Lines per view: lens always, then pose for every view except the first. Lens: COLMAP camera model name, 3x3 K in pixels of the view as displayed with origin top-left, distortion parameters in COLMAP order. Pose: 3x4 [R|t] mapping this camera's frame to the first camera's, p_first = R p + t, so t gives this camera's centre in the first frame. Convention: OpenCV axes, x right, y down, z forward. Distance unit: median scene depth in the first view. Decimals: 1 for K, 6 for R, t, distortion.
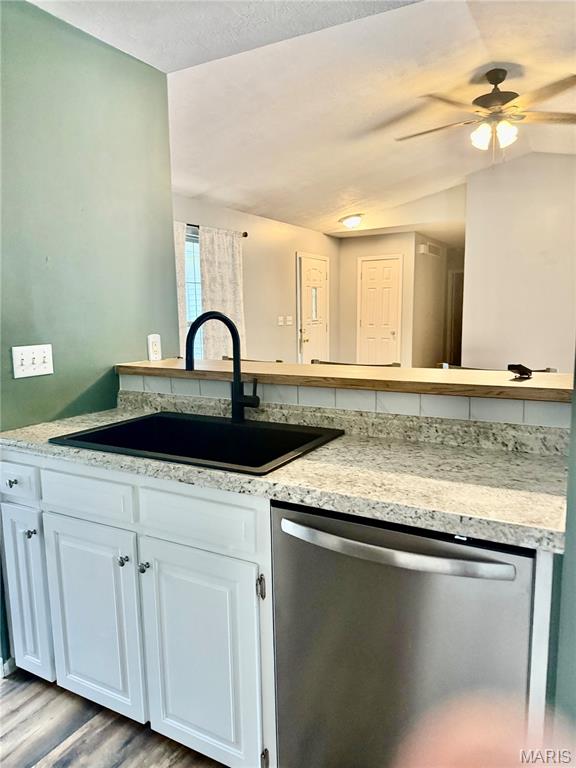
lens RADIAL K [[543.2, 0, 287.9], [0, 543.2, 380.9], [0, 0, 1]] dist [0.002455, -0.008513]
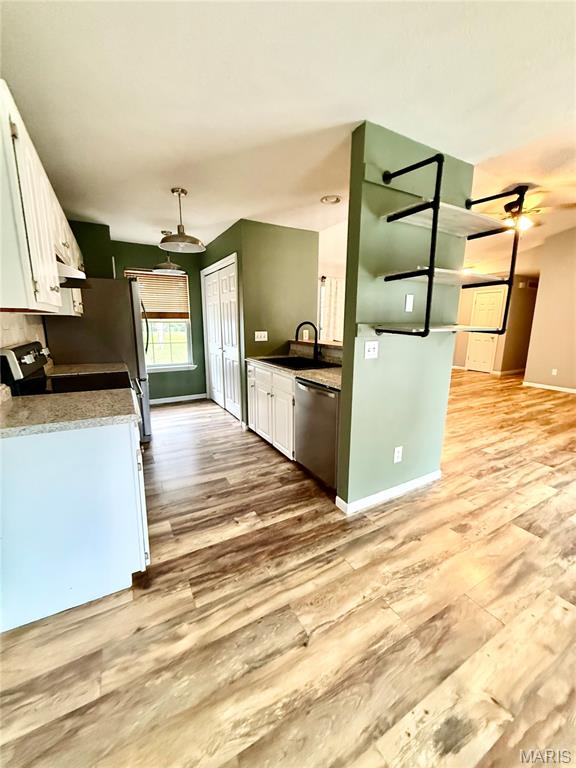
lens RADIAL K [[309.0, 0, 285.4], [0, 309.0, 383.2], [0, 0, 1]] dist [-0.006664, 0.000053]
pose [[0.847565, 0.125364, -0.515672, 0.636885], [-0.087077, 0.991380, 0.097891, 0.046902], [0.523500, -0.038065, 0.851175, -0.499536]]
